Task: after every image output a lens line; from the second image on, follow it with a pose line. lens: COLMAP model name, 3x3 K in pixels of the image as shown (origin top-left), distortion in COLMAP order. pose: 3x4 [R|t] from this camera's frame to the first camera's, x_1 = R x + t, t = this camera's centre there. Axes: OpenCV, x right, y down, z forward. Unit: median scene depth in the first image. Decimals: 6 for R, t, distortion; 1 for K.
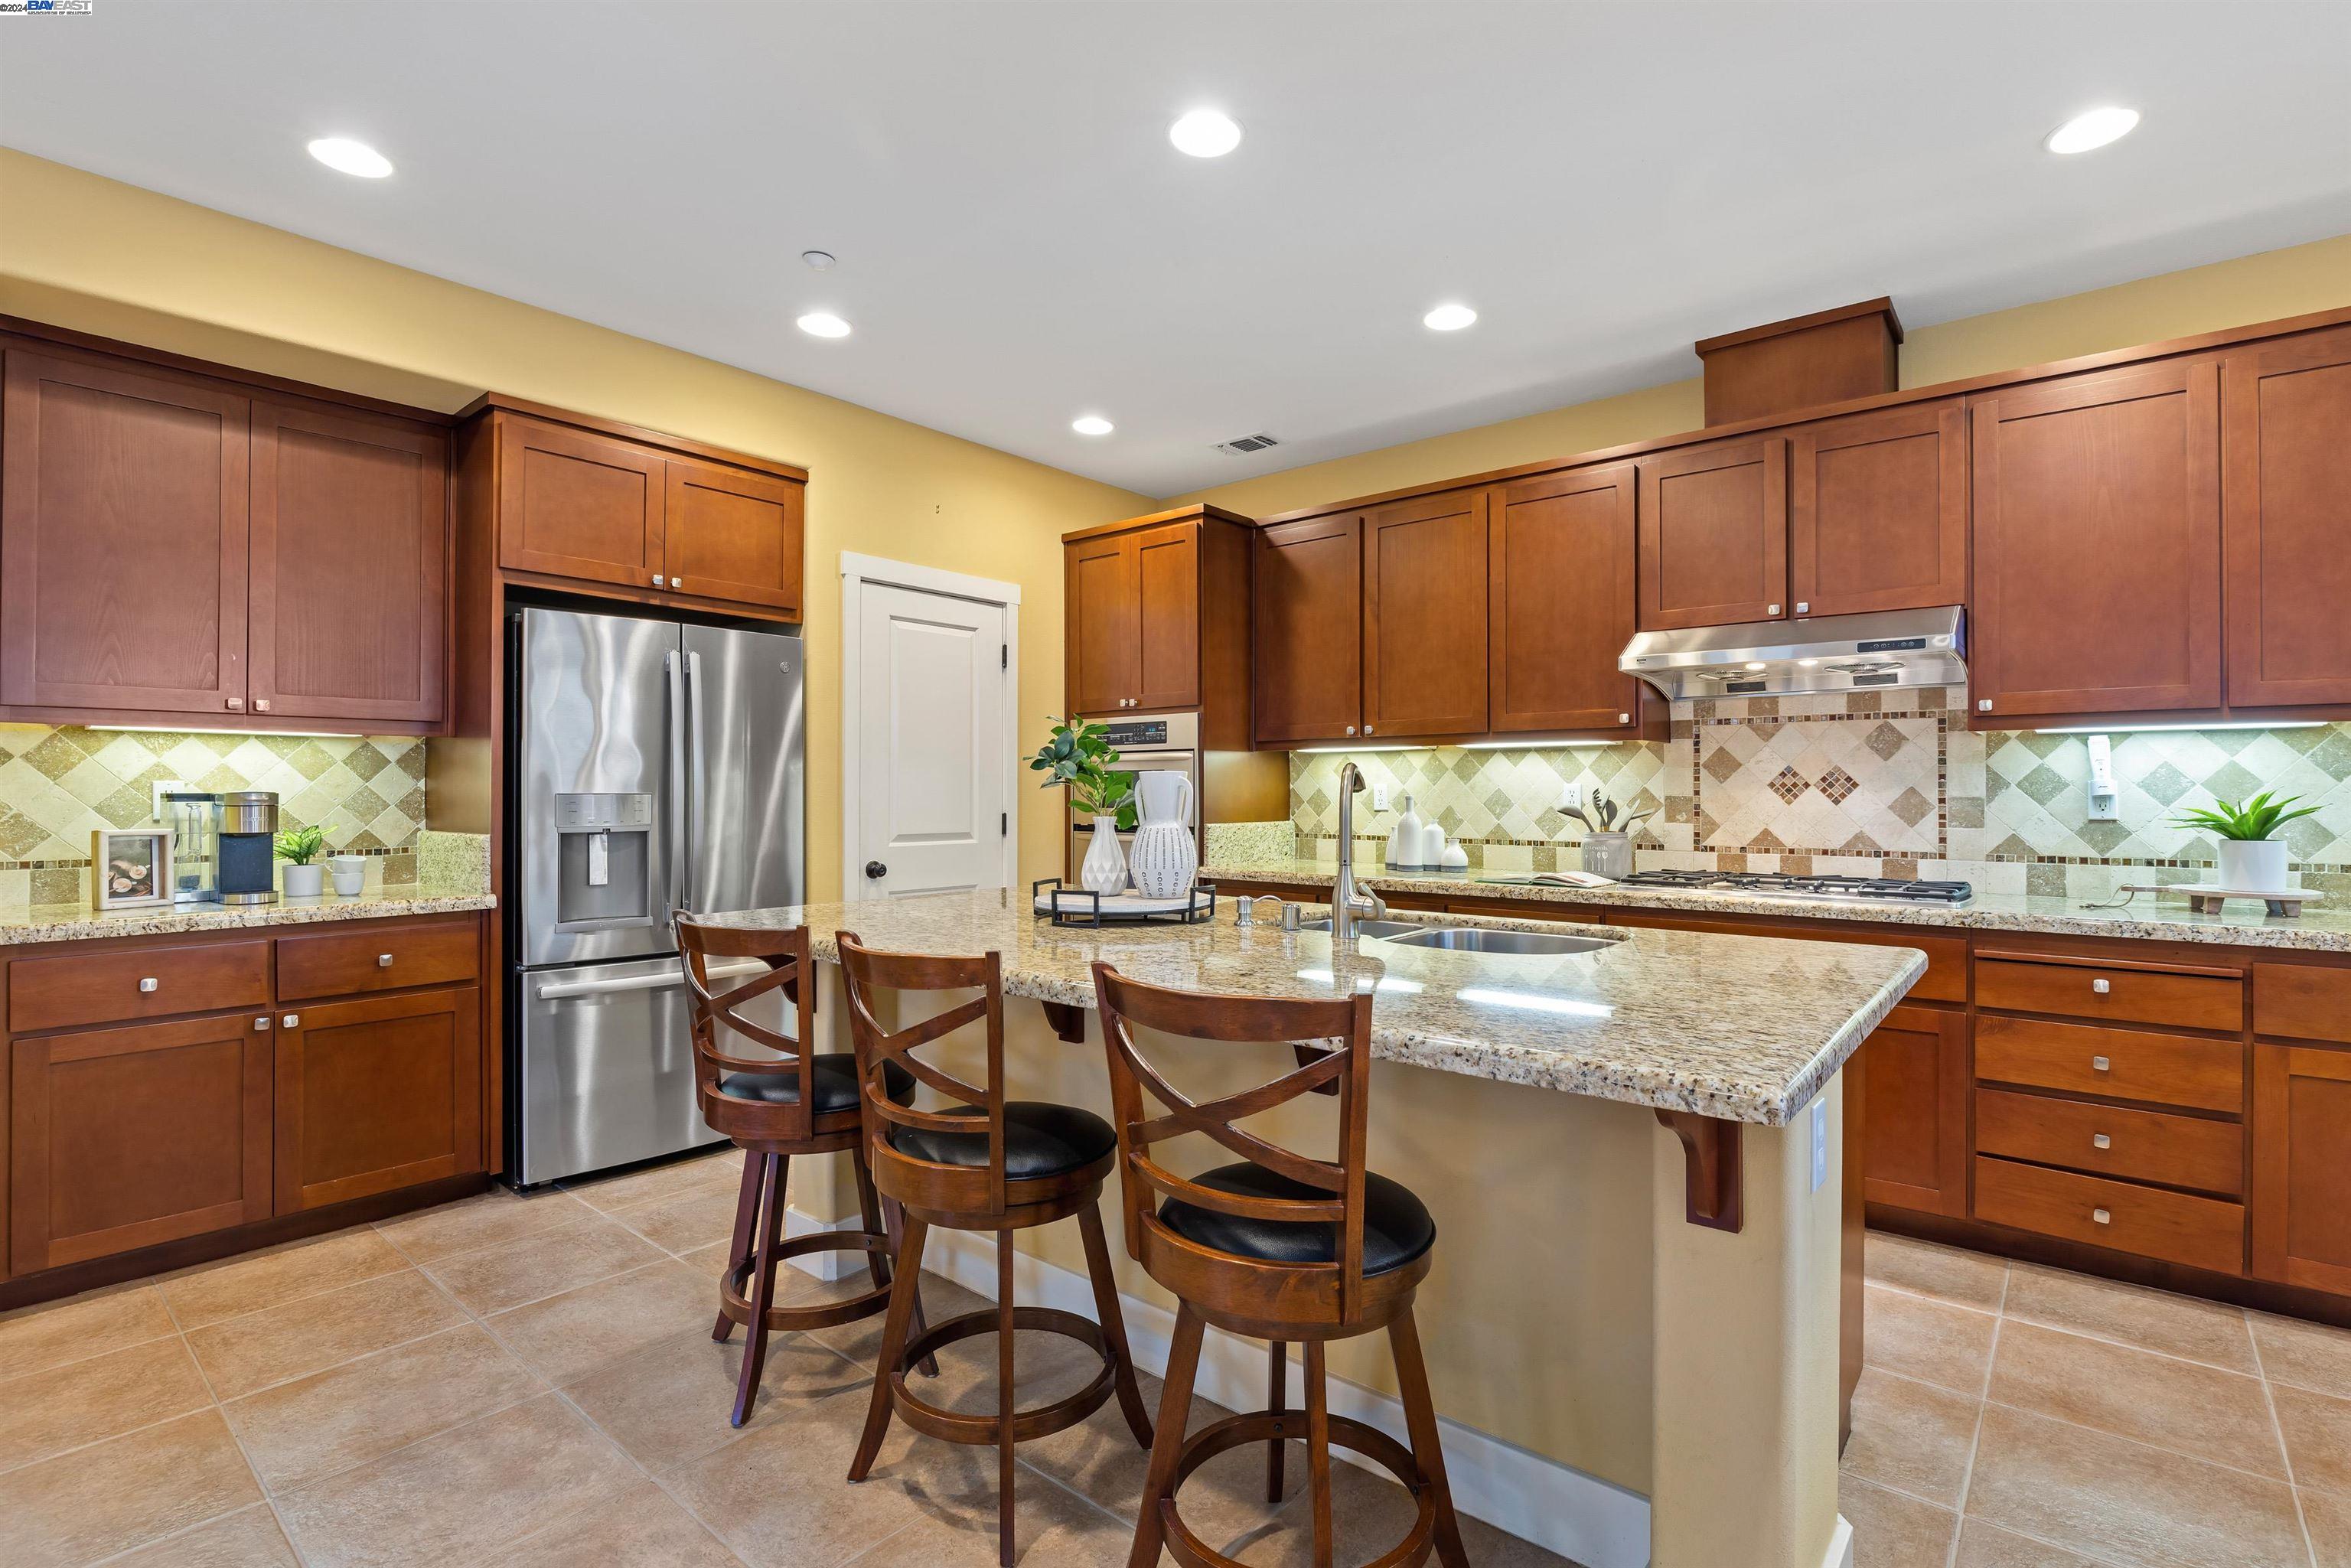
lens RADIAL K [[1070.6, 0, 1177.6], [0, 1070.6, 799.8], [0, 0, 1]] dist [0.001219, -0.004522]
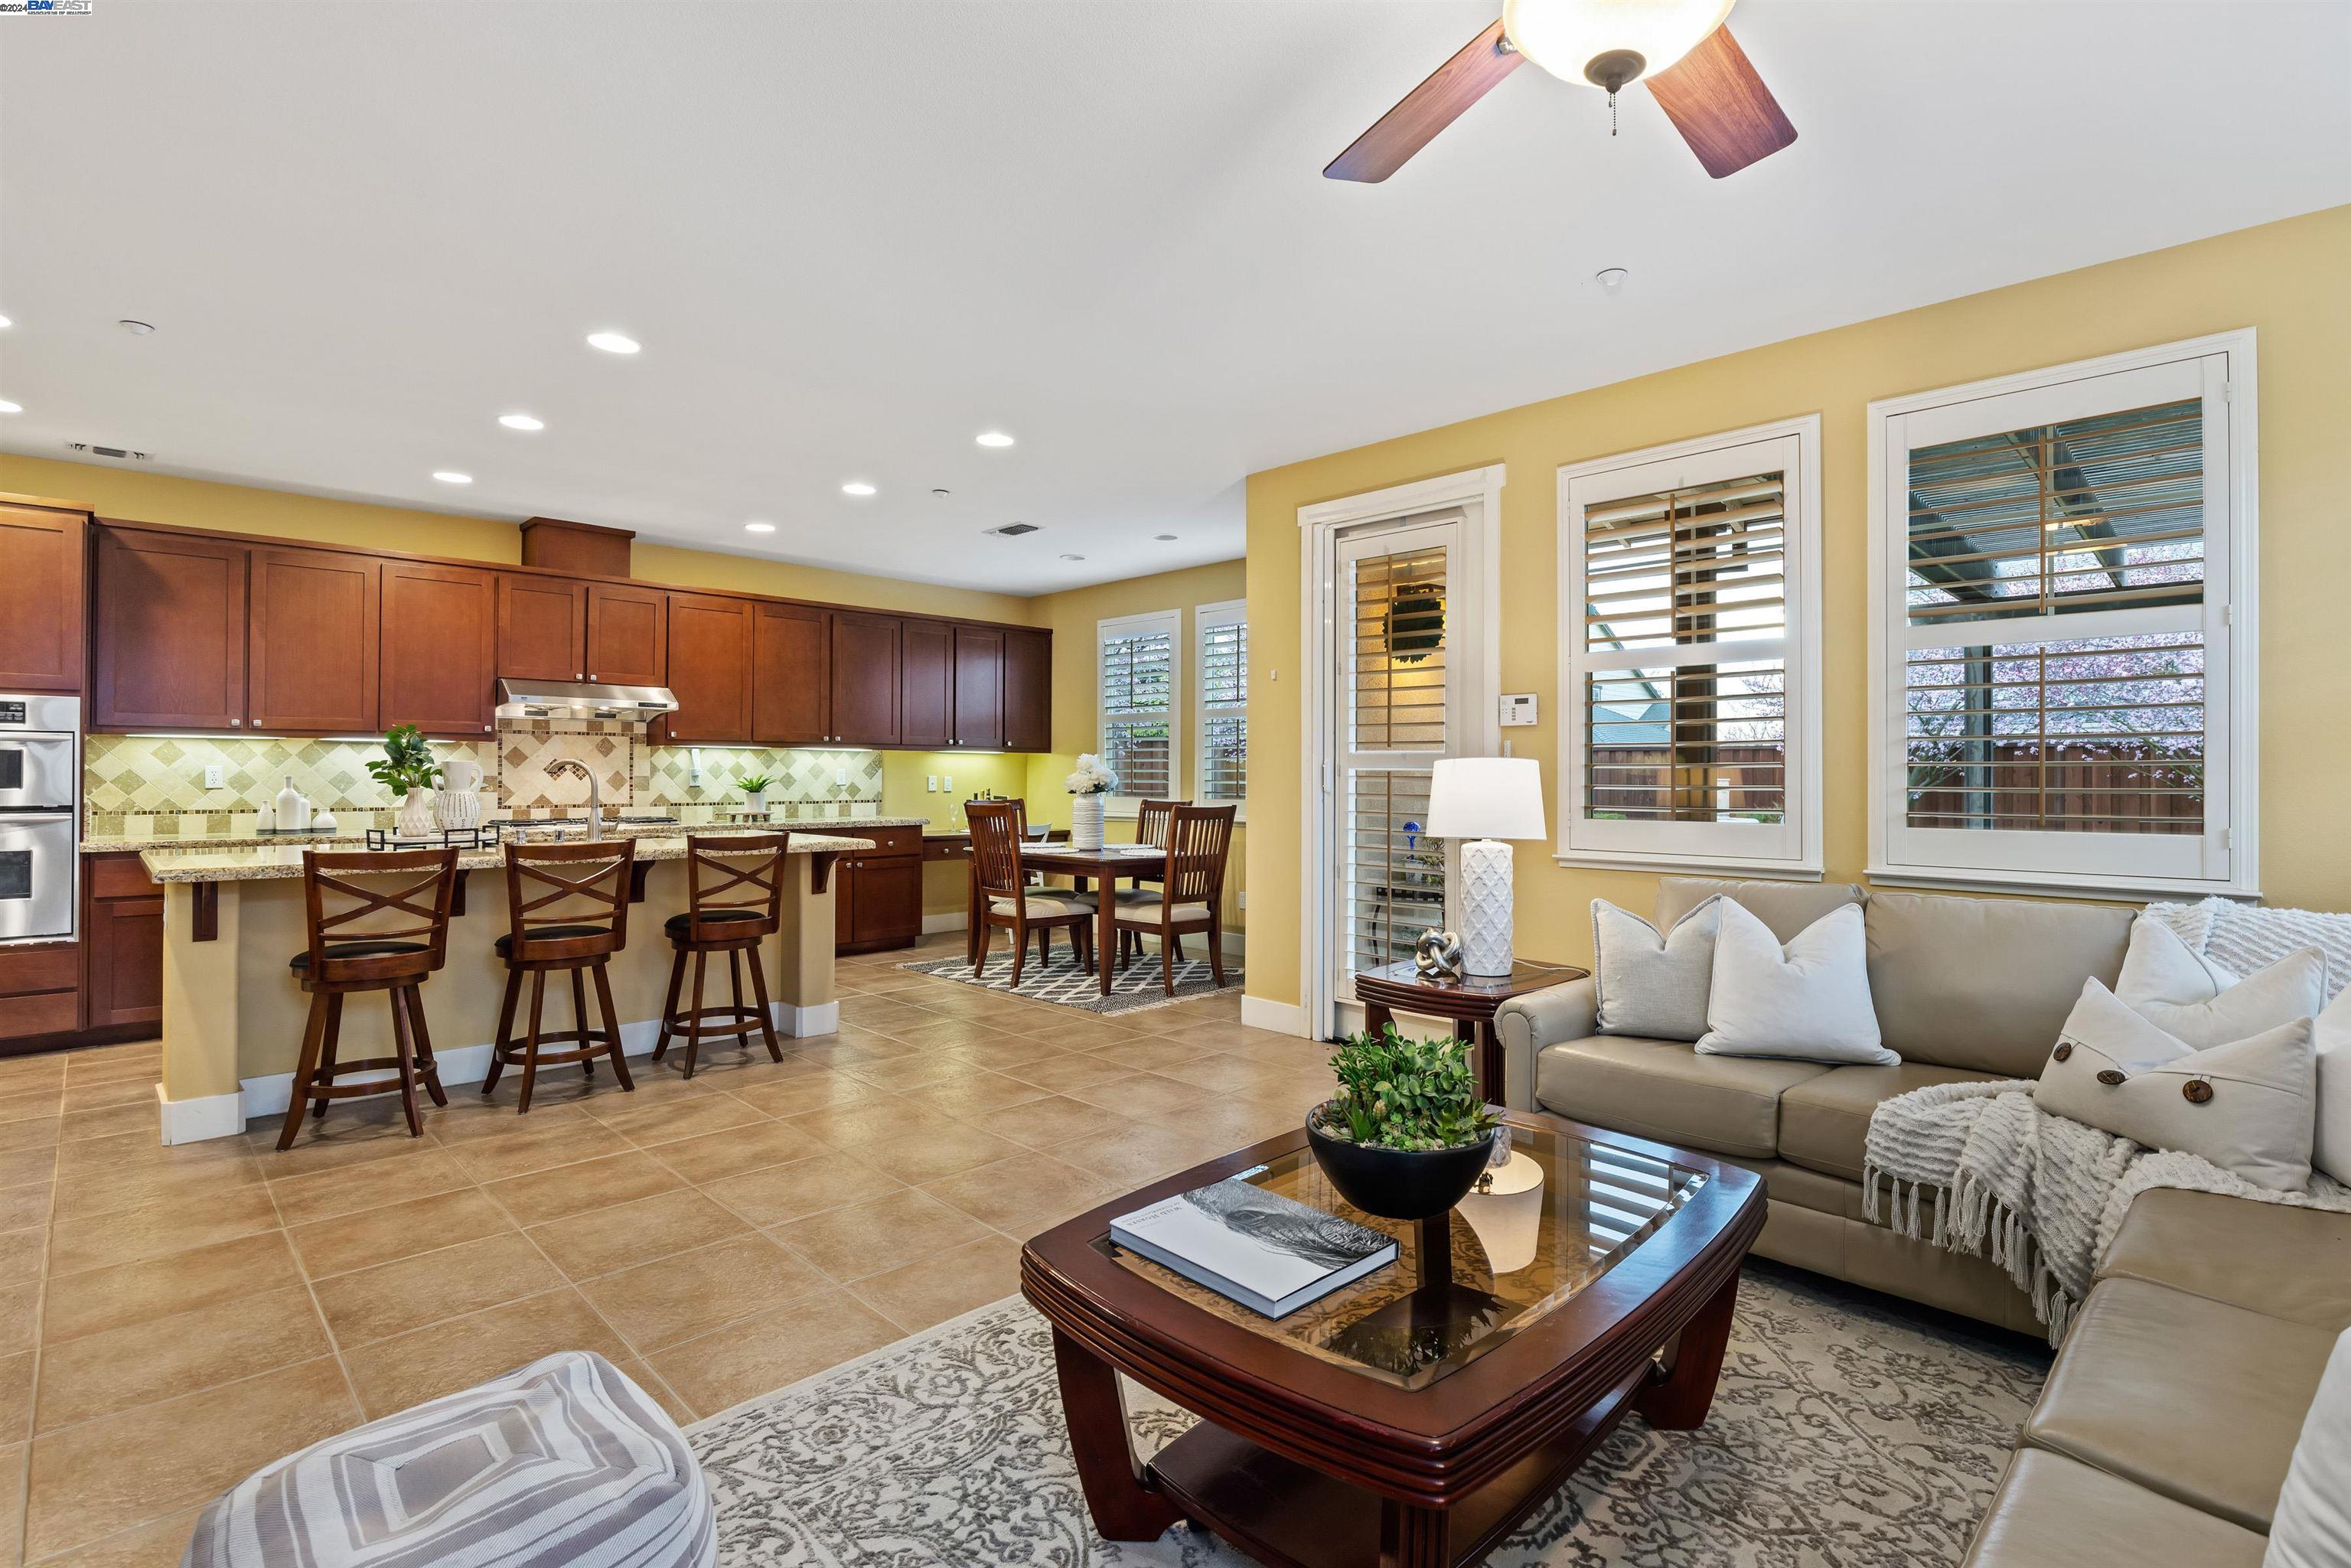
lens RADIAL K [[1070.6, 0, 1194.7], [0, 1070.6, 767.4], [0, 0, 1]] dist [0.001219, -0.004522]
pose [[0.087641, 0.007932, 0.996121, -1.094614], [0.005436, 0.999950, -0.008441, 0.003685], [-0.996137, 0.006155, 0.087593, -0.219899]]
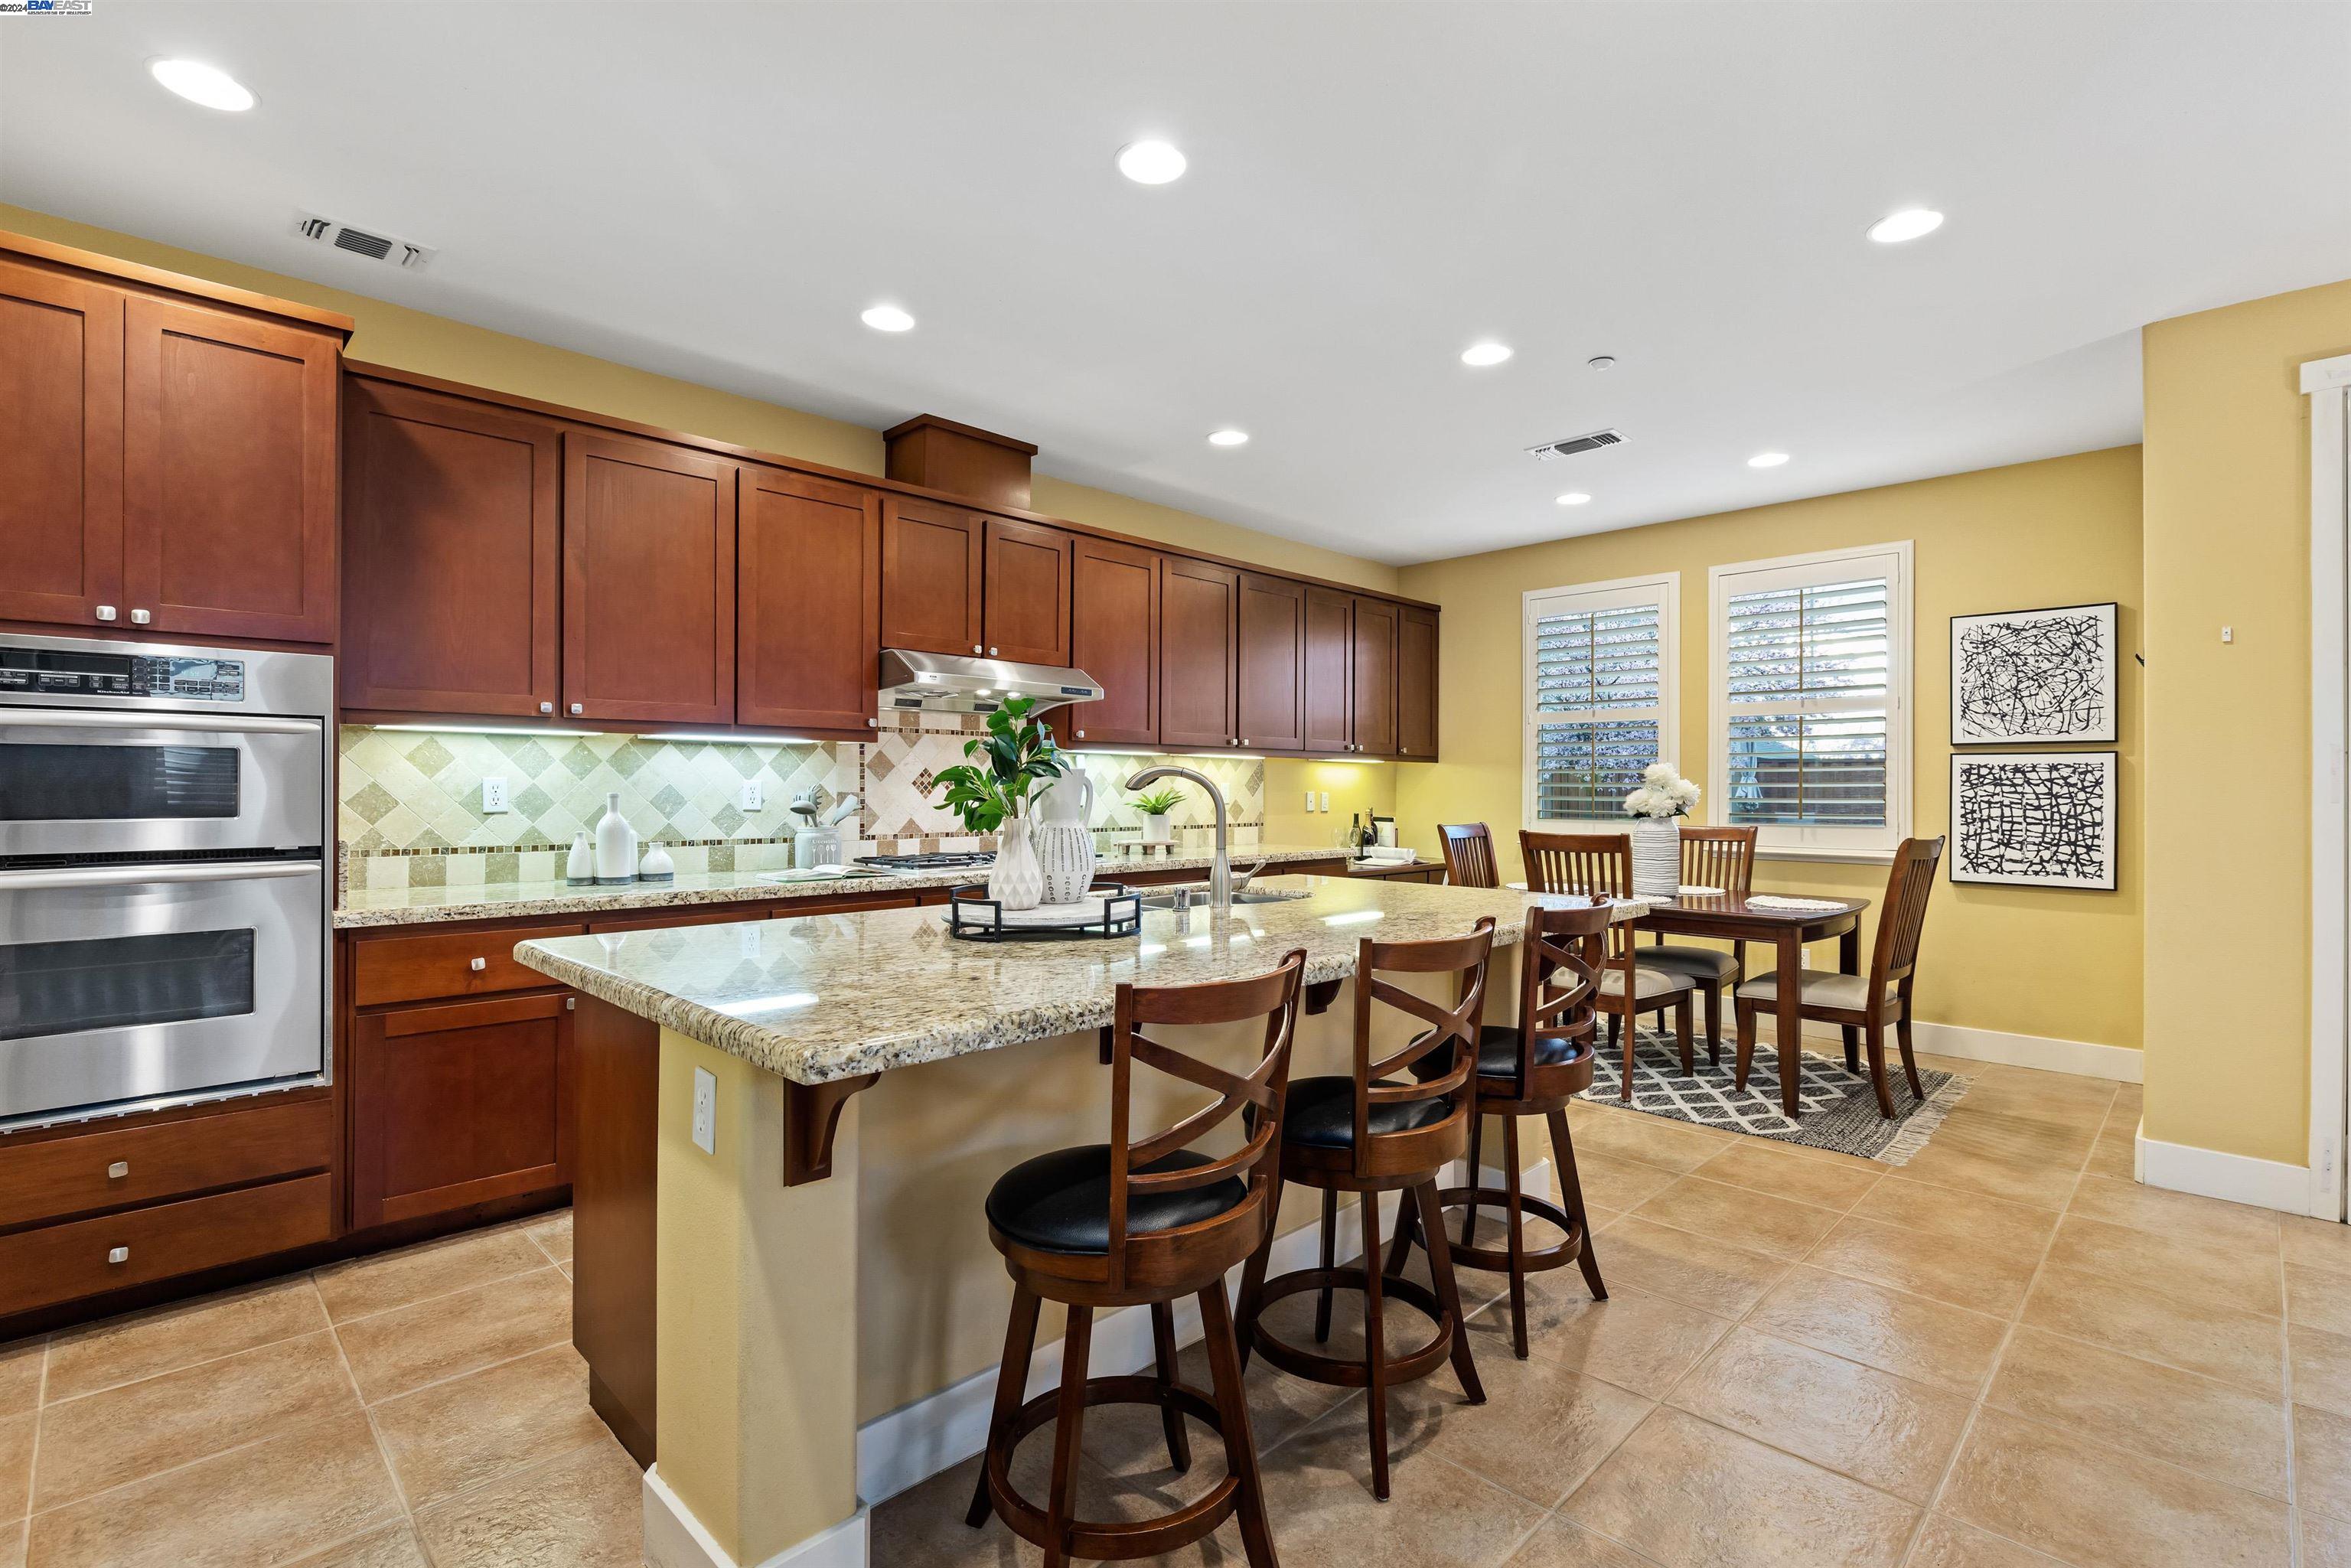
lens RADIAL K [[1070.6, 0, 1243.7], [0, 1070.6, 792.2], [0, 0, 1]] dist [0.001219, -0.004522]
pose [[0.078244, -0.002393, 0.996931, -0.637297], [0.004637, 0.999987, 0.002036, -0.004108], [-0.996923, 0.004464, 0.078254, 0.516734]]
